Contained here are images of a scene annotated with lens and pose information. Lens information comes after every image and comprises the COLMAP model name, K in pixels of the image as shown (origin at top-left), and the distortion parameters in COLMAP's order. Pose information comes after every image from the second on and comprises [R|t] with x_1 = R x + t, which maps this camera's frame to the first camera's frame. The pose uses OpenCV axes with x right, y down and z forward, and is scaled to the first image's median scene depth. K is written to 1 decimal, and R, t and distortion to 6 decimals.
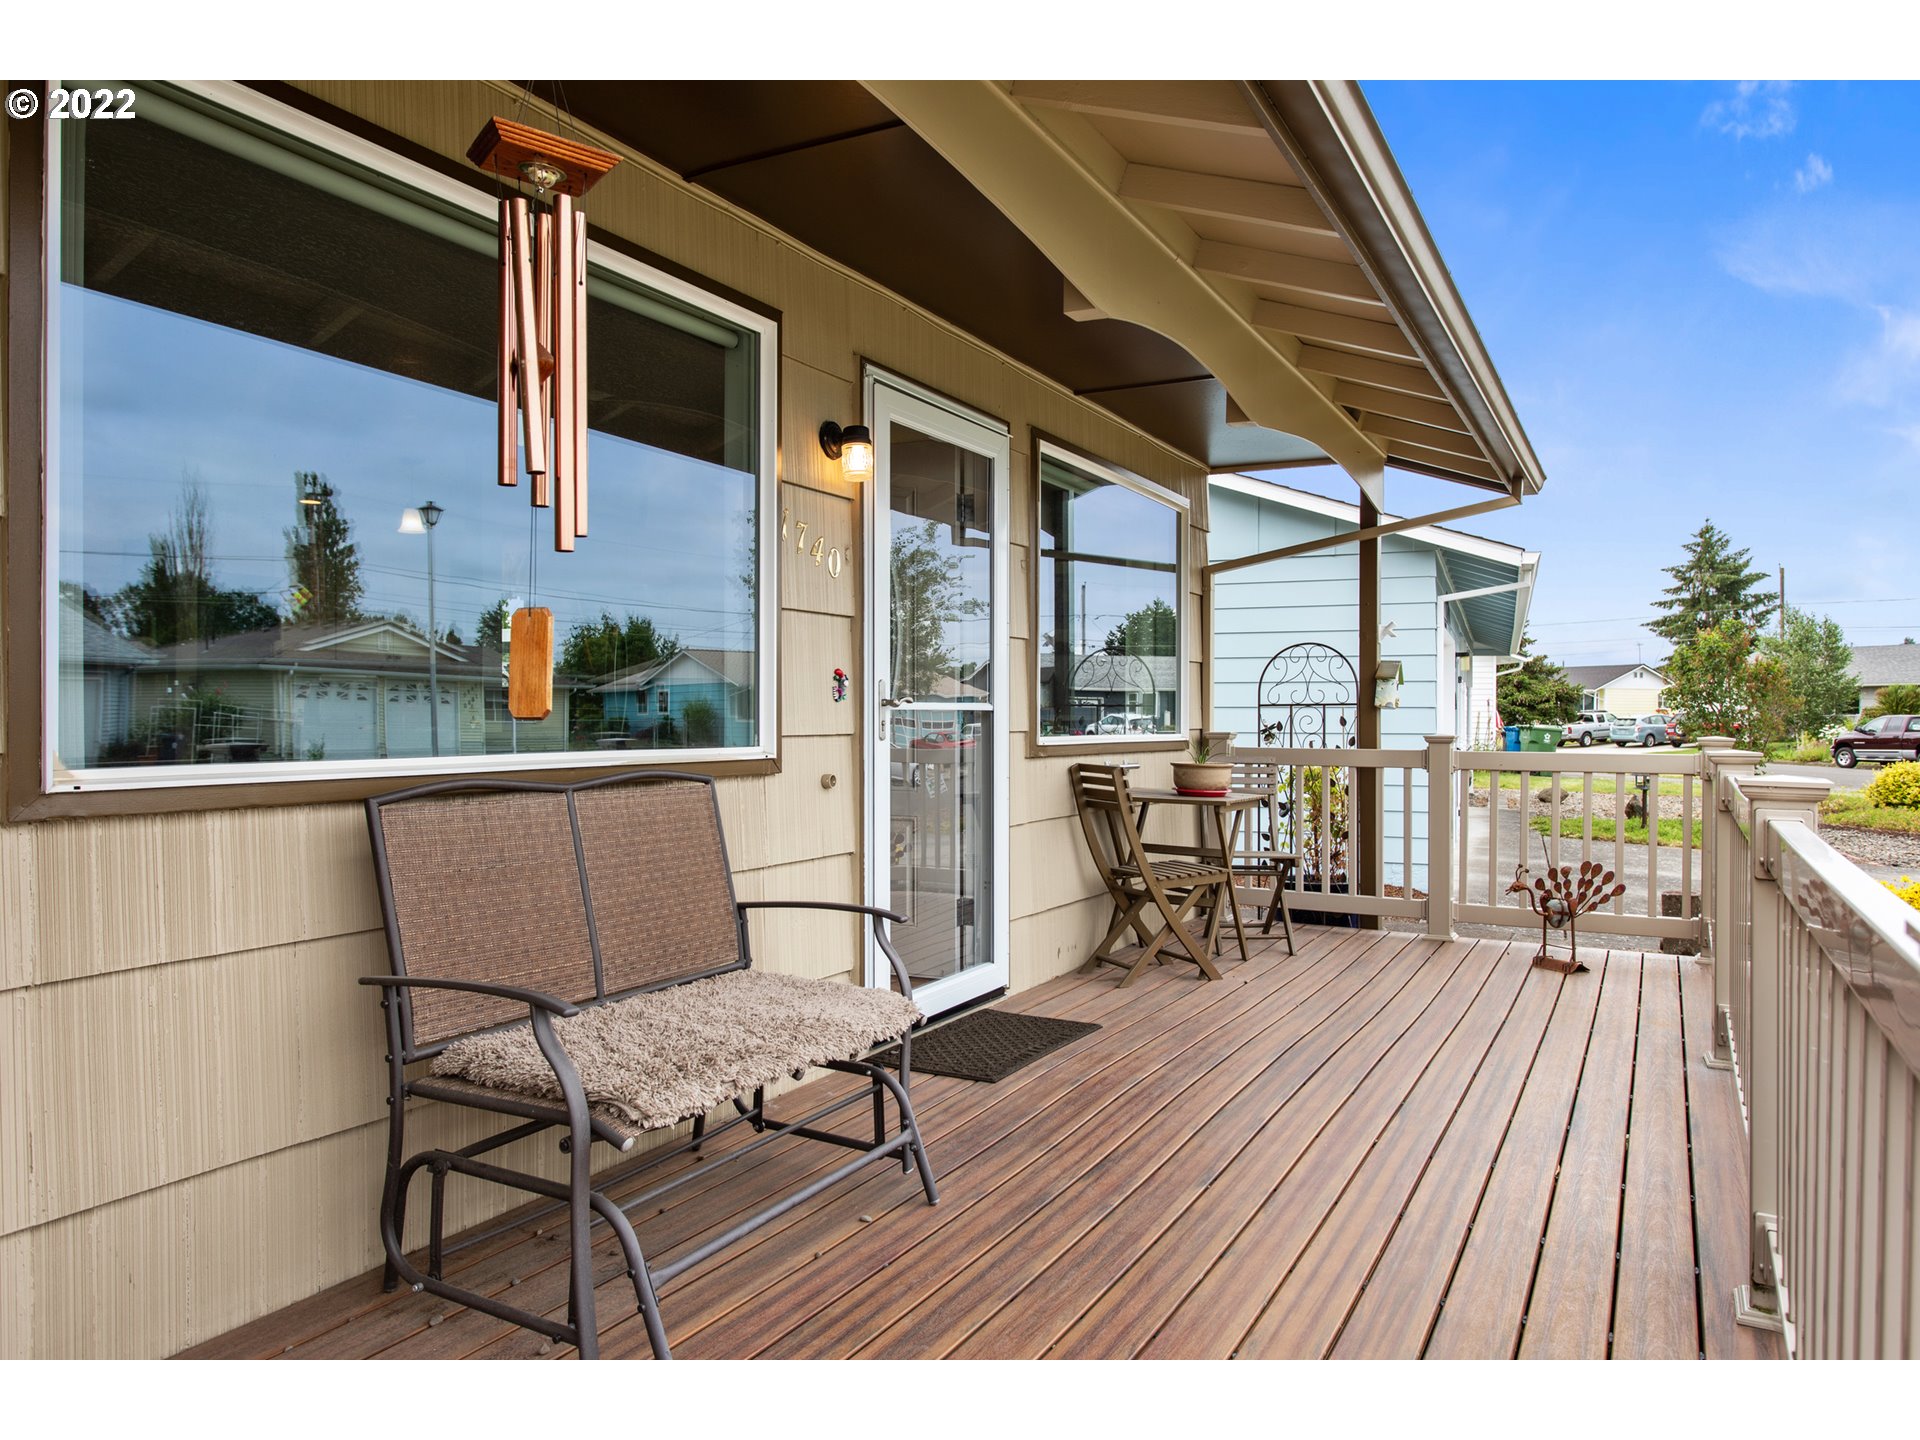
lens RADIAL K [[1345.9, 0, 954.6], [0, 1345.9, 723.0], [0, 0, 1]] dist [-0.010530, -0.000815]
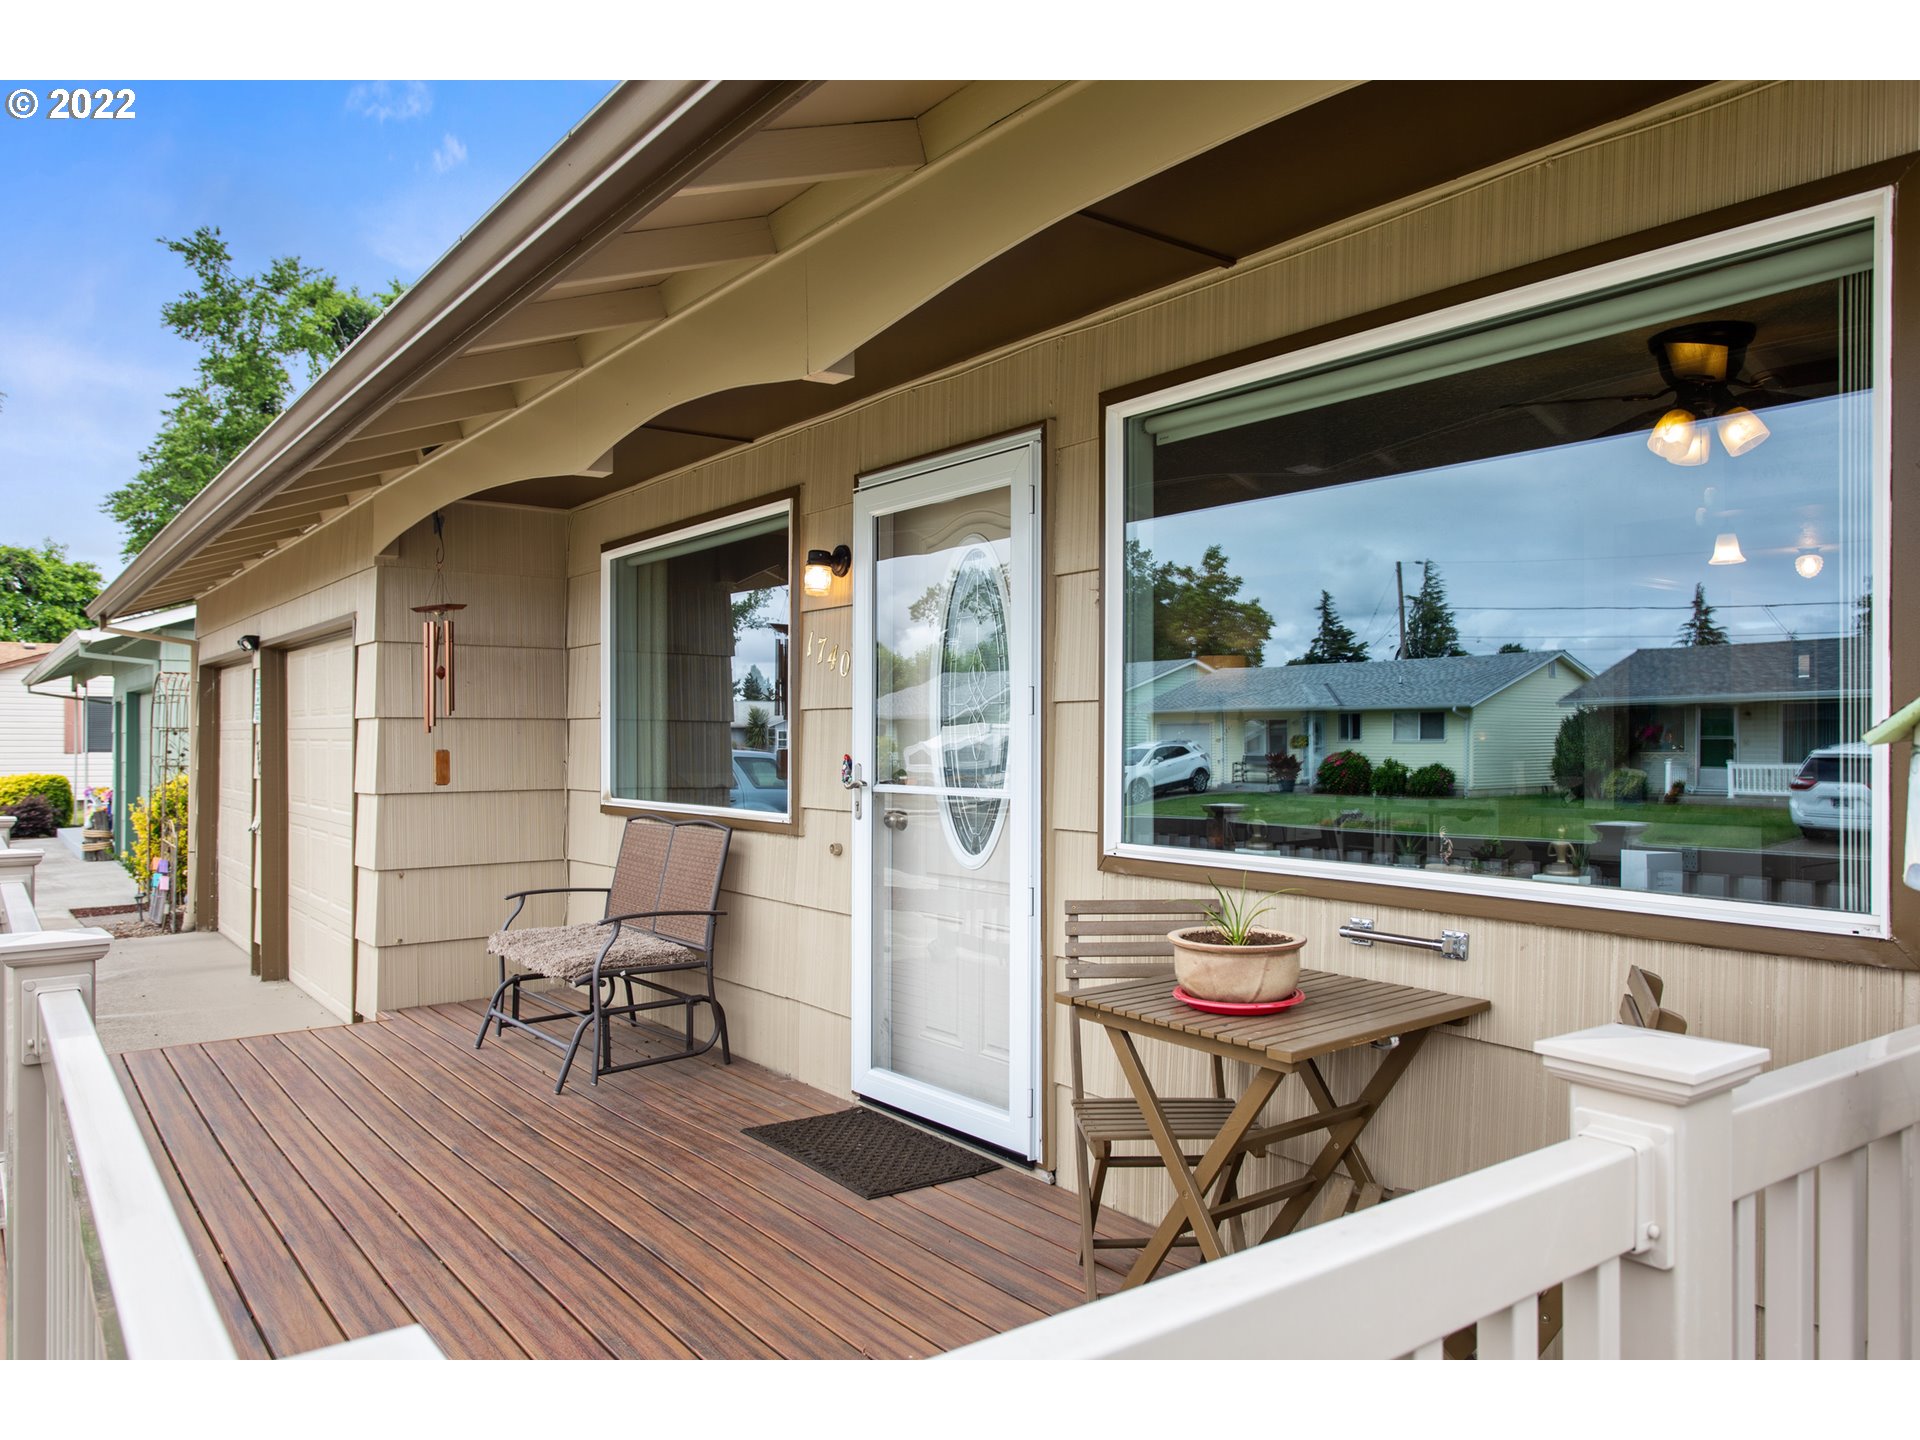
lens RADIAL K [[1345.9, 0, 955.1], [0, 1345.9, 727.2], [0, 0, 1]] dist [-0.010530, -0.000815]
pose [[-0.427252, -0.011578, -0.904058, 1.113802], [-0.011553, 0.999906, -0.007345, -0.068632], [0.904059, 0.007306, -0.427346, 1.894767]]
